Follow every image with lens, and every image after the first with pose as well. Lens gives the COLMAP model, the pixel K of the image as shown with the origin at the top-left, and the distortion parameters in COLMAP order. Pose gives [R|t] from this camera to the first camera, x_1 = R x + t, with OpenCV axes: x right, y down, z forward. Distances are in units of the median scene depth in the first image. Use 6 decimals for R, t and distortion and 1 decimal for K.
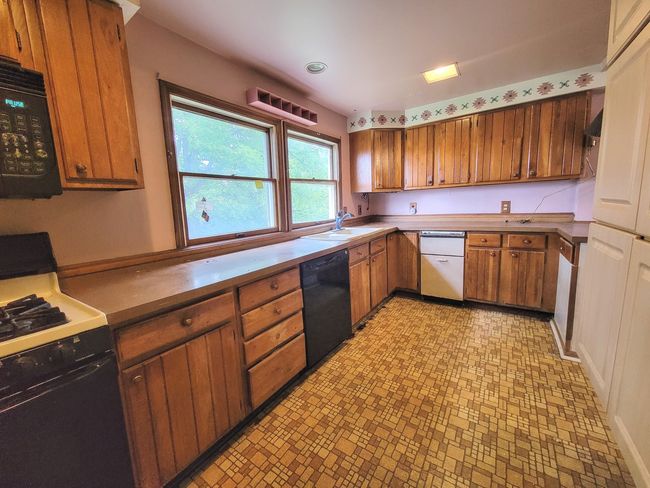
lens RADIAL K [[257.4, 0, 325.0], [0, 257.4, 244.0], [0, 0, 1]] dist [0.011572, -0.000048]
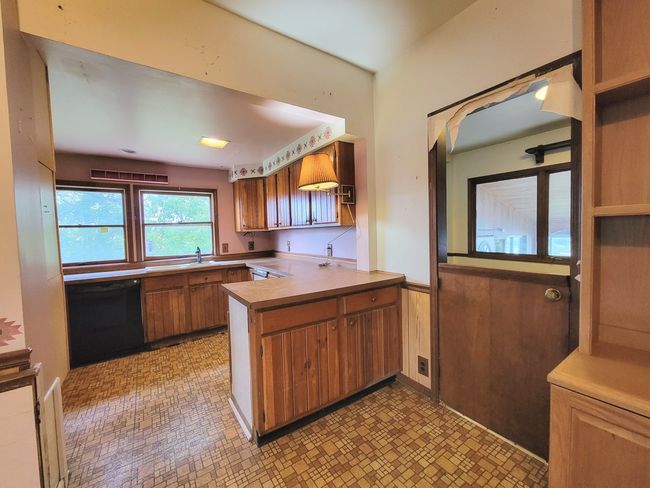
lens RADIAL K [[265.4, 0, 325.0], [0, 265.4, 244.0], [0, 0, 1]] dist [0.014097, -0.000105]
pose [[0.920070, 0.028839, -0.390692, 1.217872], [-0.069083, 0.993602, -0.089345, -0.080900], [0.385616, 0.109194, 0.916175, 0.075213]]
